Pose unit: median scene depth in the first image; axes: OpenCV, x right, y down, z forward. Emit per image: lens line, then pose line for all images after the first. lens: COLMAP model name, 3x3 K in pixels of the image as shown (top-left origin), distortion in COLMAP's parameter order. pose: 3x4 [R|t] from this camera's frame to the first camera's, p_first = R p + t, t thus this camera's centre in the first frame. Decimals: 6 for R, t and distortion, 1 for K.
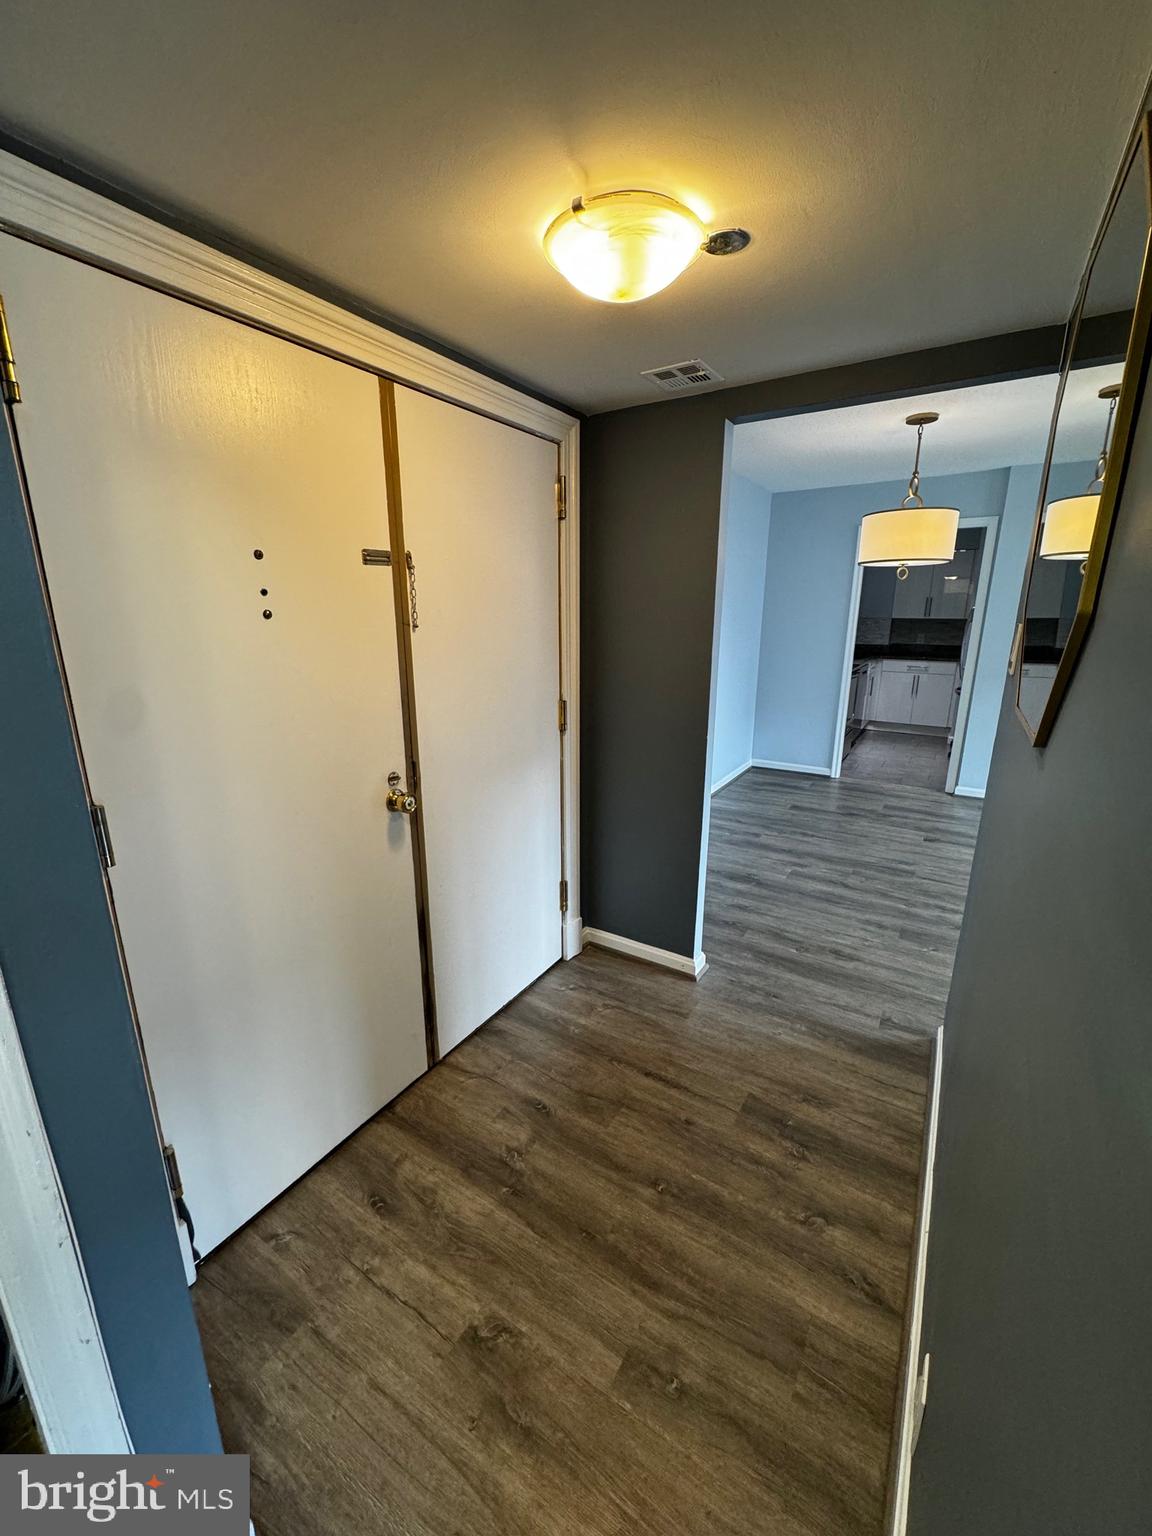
lens RADIAL K [[611.9, 0, 578.2], [0, 611.9, 771.4], [0, 0, 1]] dist [-0.001878, 0.000192]
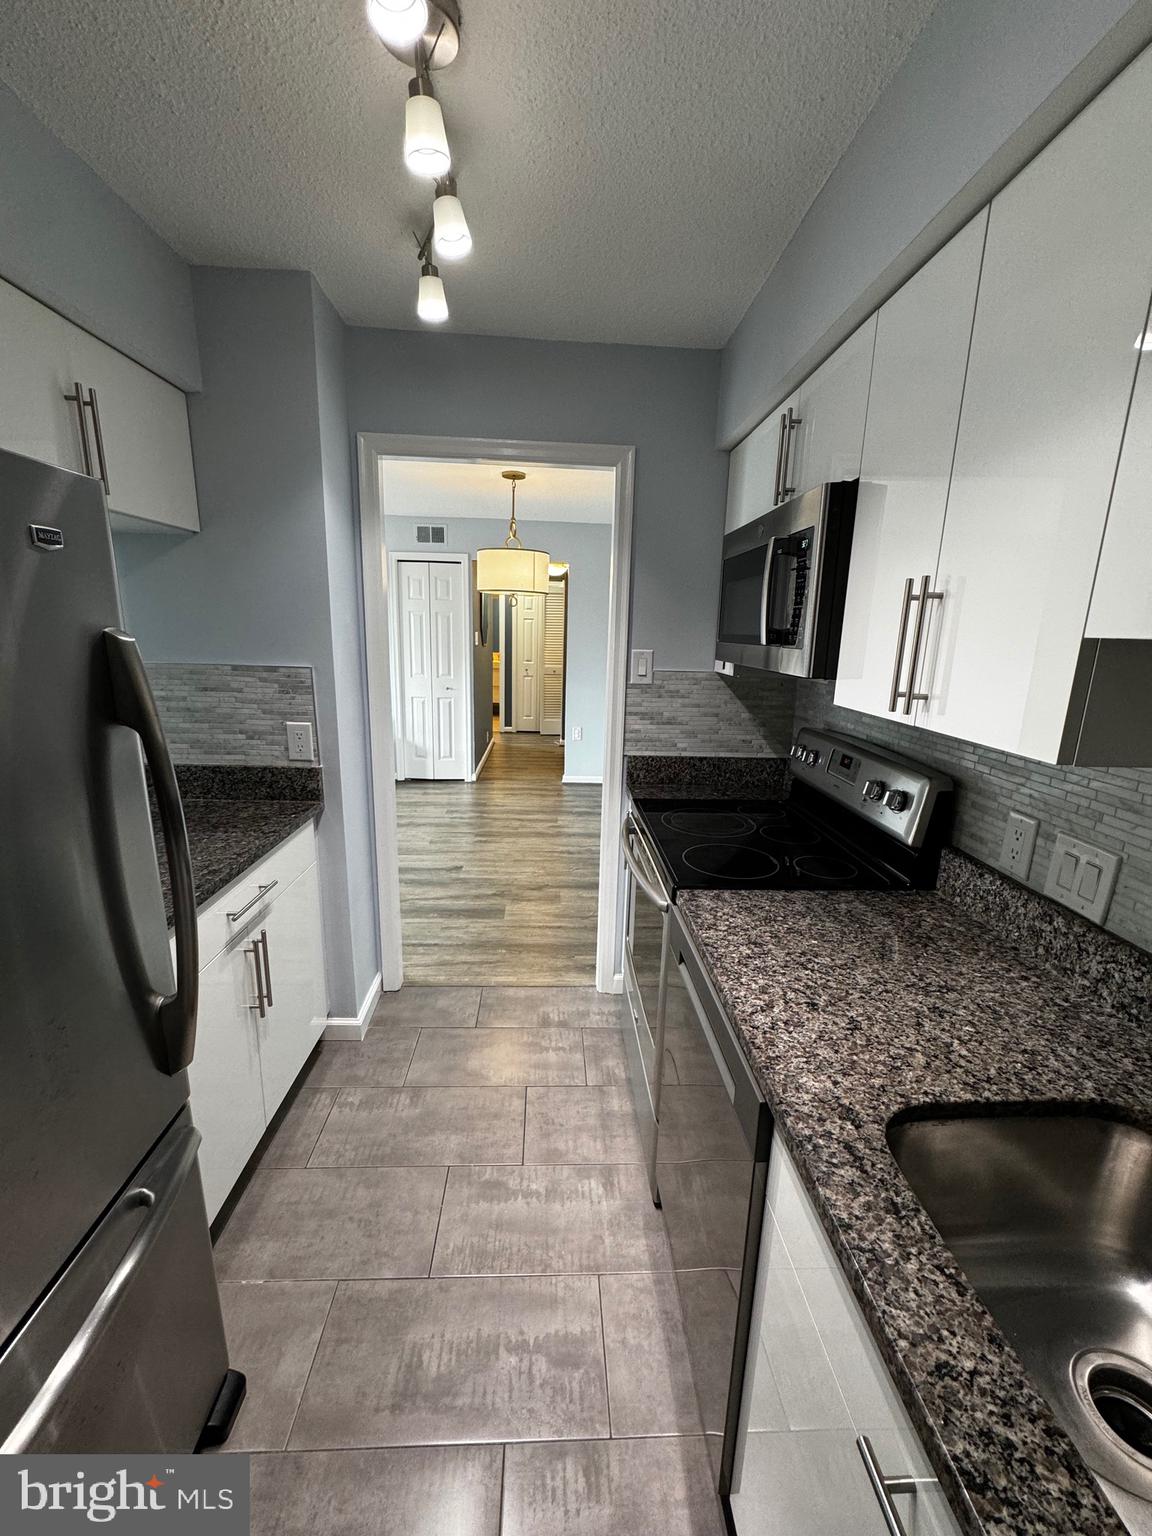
lens RADIAL K [[611.9, 0, 579.2], [0, 611.9, 765.0], [0, 0, 1]] dist [-0.001878, 0.000192]
pose [[-0.820129, 0.102413, -0.562939, 0.871392], [-0.174317, 0.892360, 0.416301, -0.431830], [0.544979, 0.439550, -0.713998, 1.591812]]
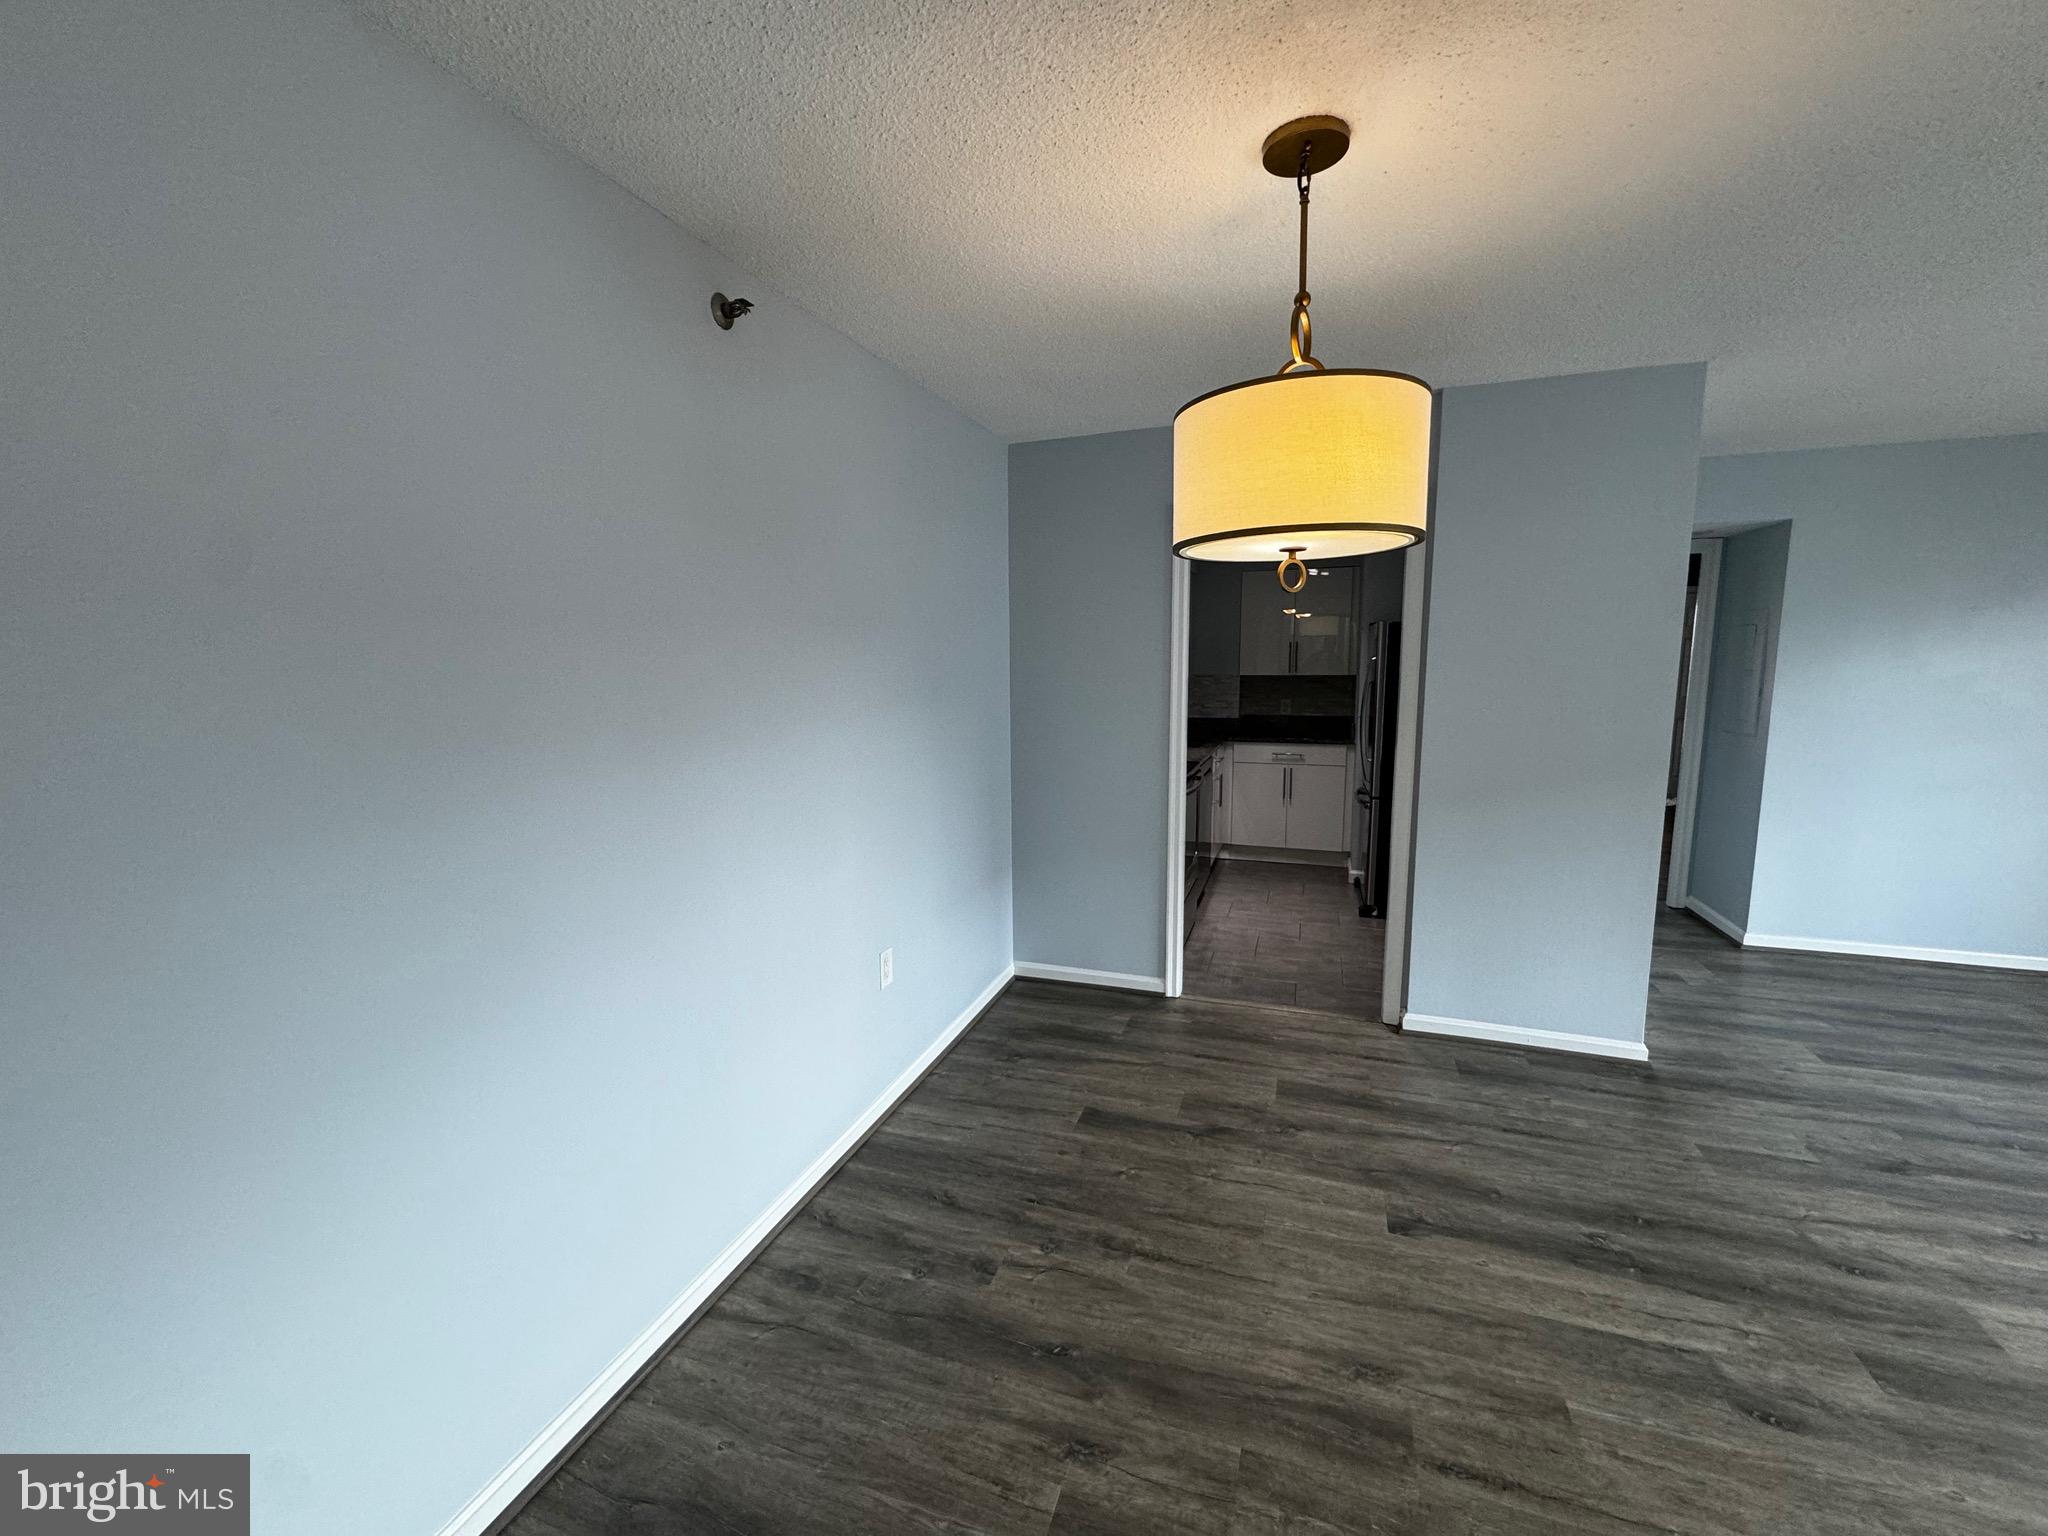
lens RADIAL K [[815.8, 0, 1022.2], [0, 815.8, 767.8], [0, 0, 1]] dist [-0.001878, 0.000192]
pose [[0.976472, -0.038573, 0.212167, 0.210285], [0.065100, 0.990698, -0.119499, -0.129269], [-0.205584, 0.130499, 0.969900, 0.453709]]
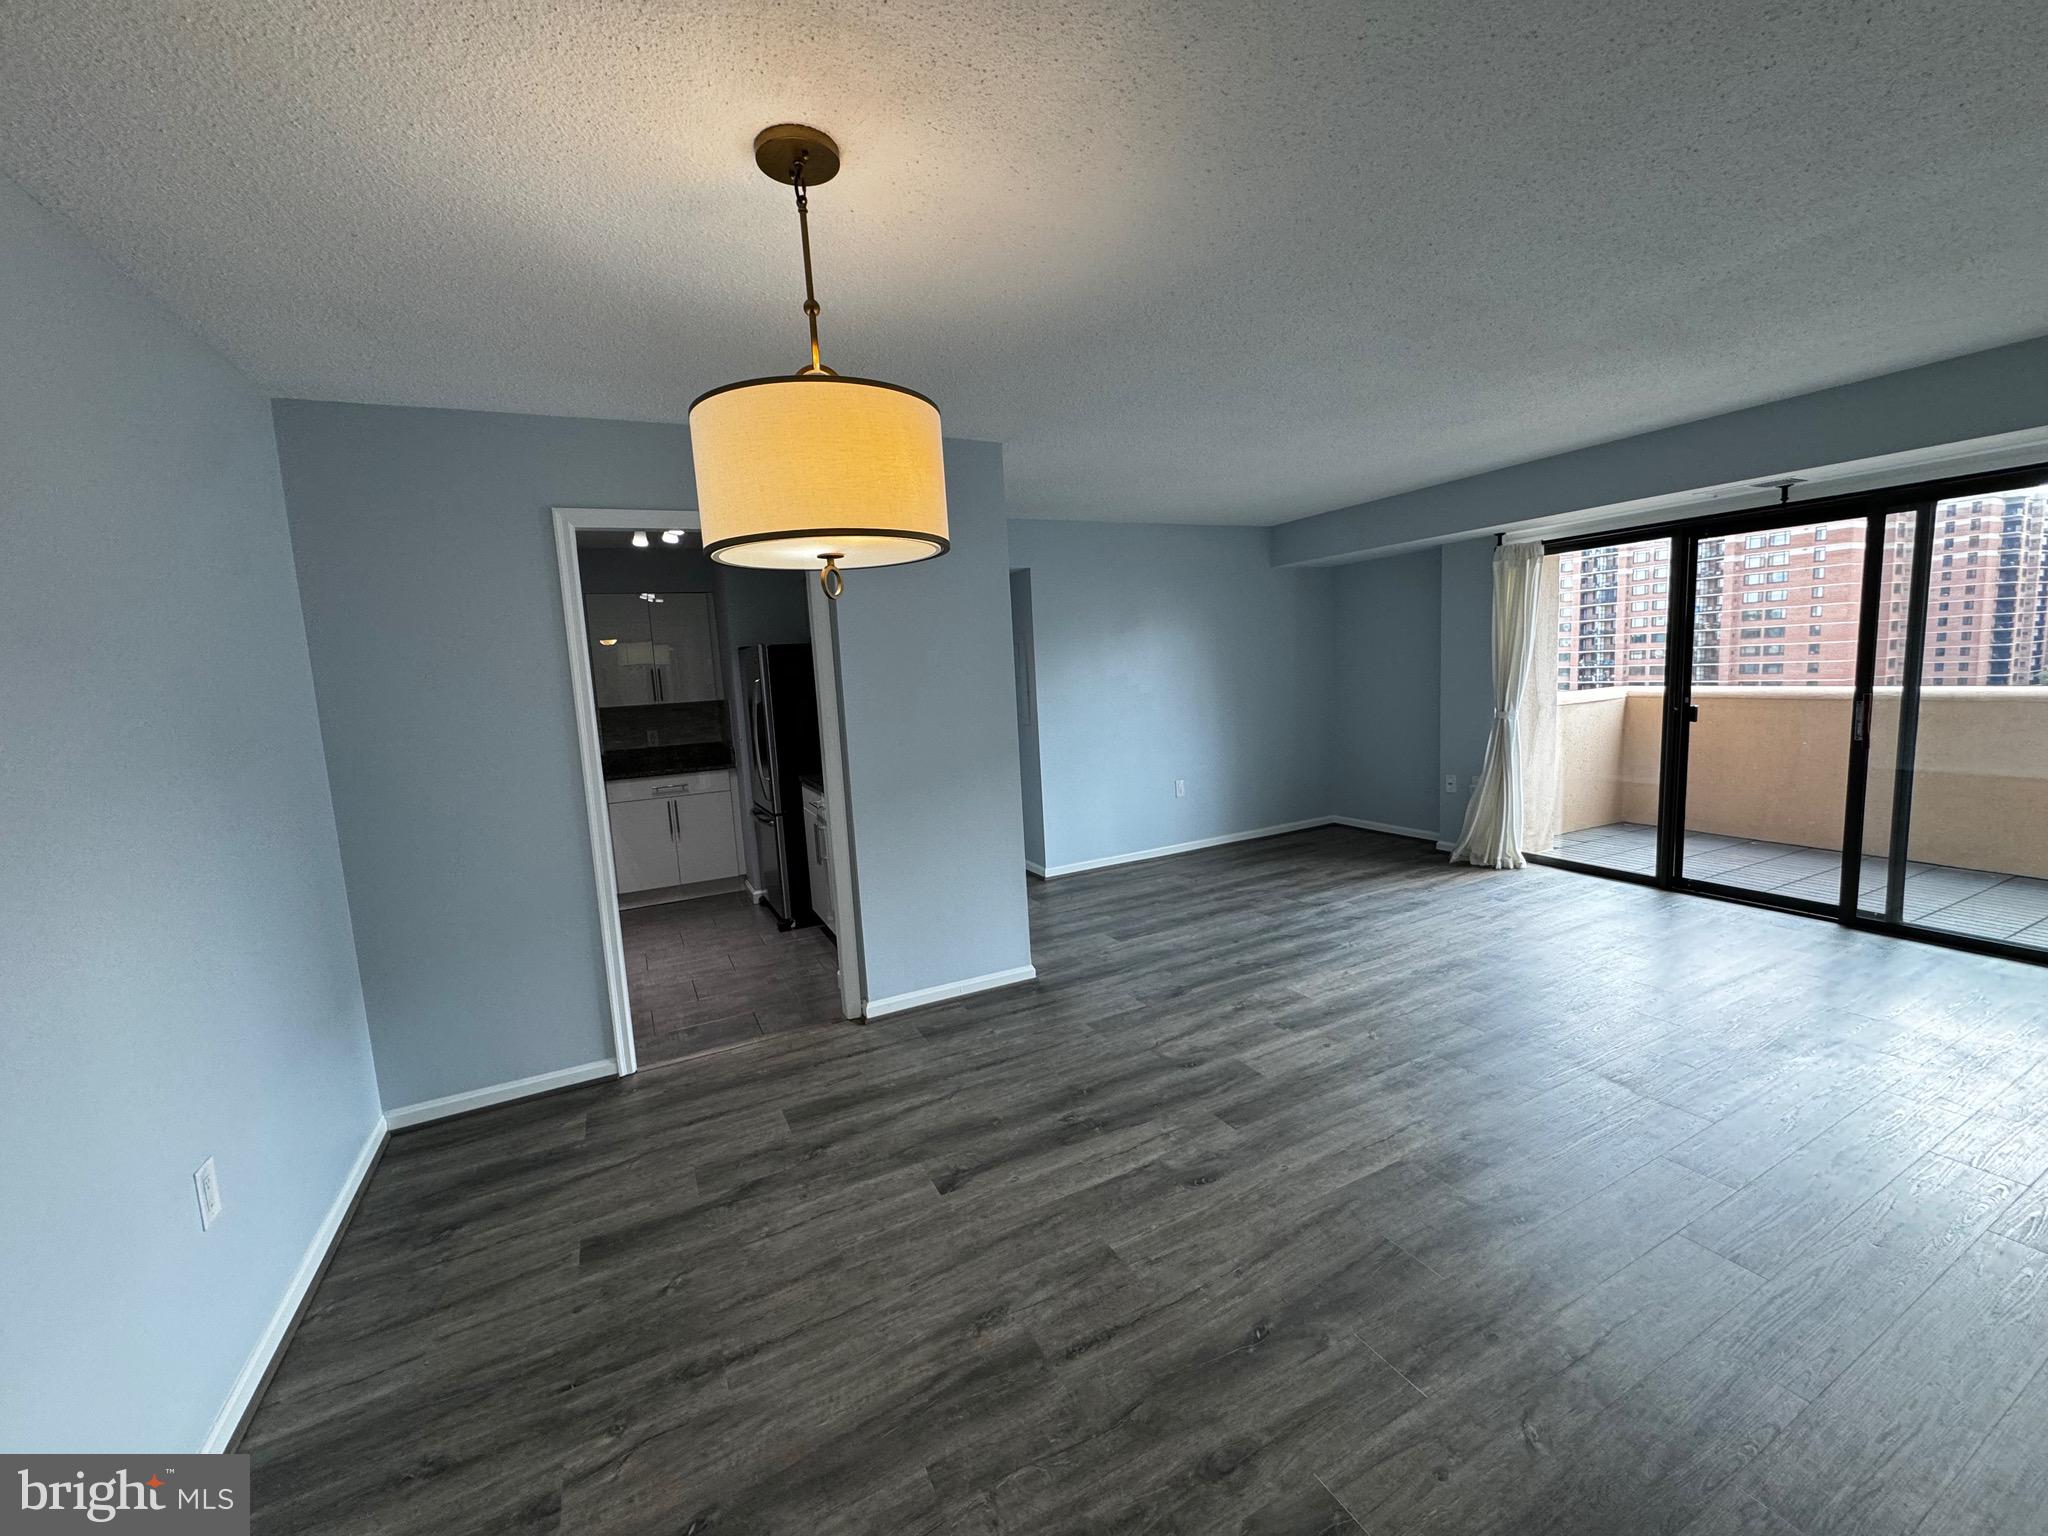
lens RADIAL K [[815.8, 0, 1024.3], [0, 815.8, 767.4], [0, 0, 1]] dist [-0.001878, 0.000192]
pose [[0.513907, -0.133188, 0.847444, 0.133574], [0.272947, 0.961922, -0.014341, -0.142219], [-0.813265, 0.238677, 0.530692, 0.528888]]
